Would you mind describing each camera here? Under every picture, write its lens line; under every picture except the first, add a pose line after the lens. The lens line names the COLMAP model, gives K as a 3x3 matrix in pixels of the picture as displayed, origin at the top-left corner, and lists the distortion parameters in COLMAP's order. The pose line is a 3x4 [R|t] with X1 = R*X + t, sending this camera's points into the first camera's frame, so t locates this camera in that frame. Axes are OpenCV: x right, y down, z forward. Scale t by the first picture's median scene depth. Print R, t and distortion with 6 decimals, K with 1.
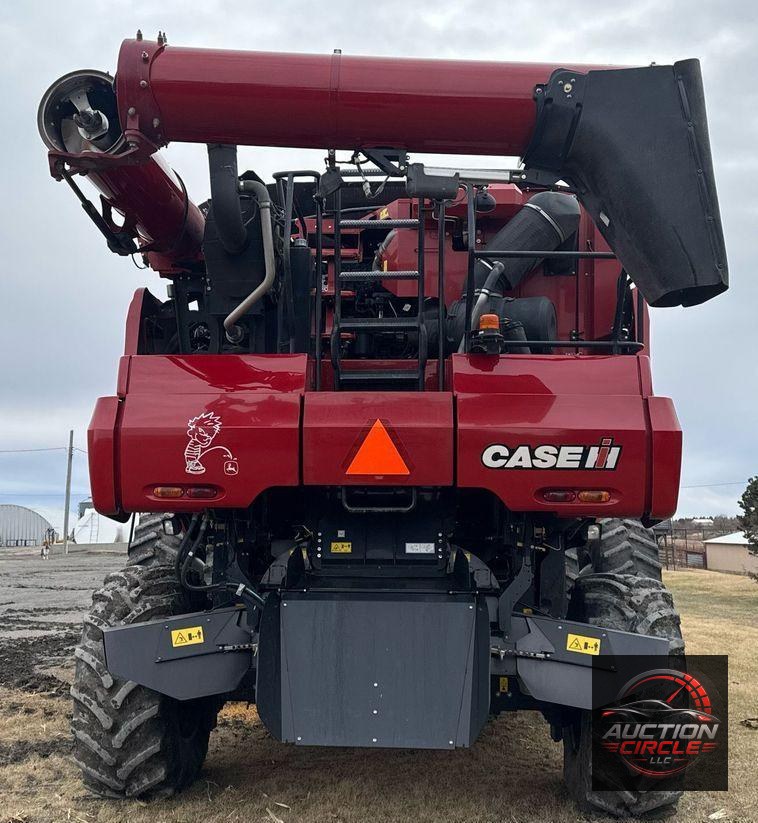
lens RADIAL K [[1102.0, 0, 335.1], [0, 1102.0, 412.9], [0, 0, 1]] dist [0.238181, -0.426483]
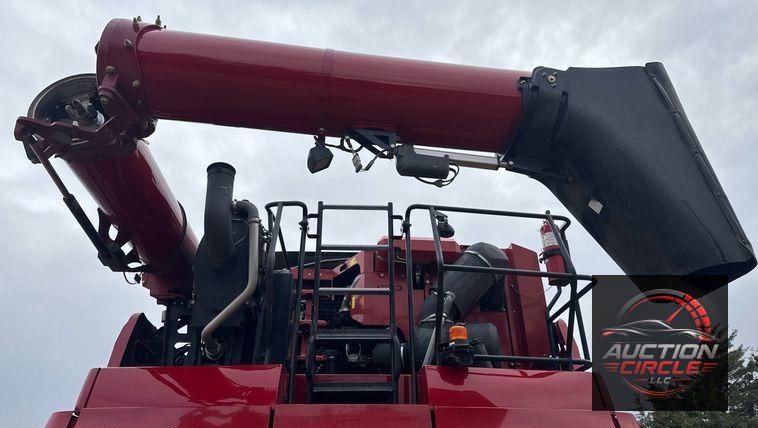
lens RADIAL K [[525.6, 0, 380.3], [0, 525.6, 197.0], [0, 0, 1]] dist [0.088538, -0.134432]
pose [[0.990559, 0.052364, 0.126693, -0.005770], [0.006974, 0.903727, -0.428051, 0.015515], [-0.136910, 0.424894, 0.894830, 0.478149]]
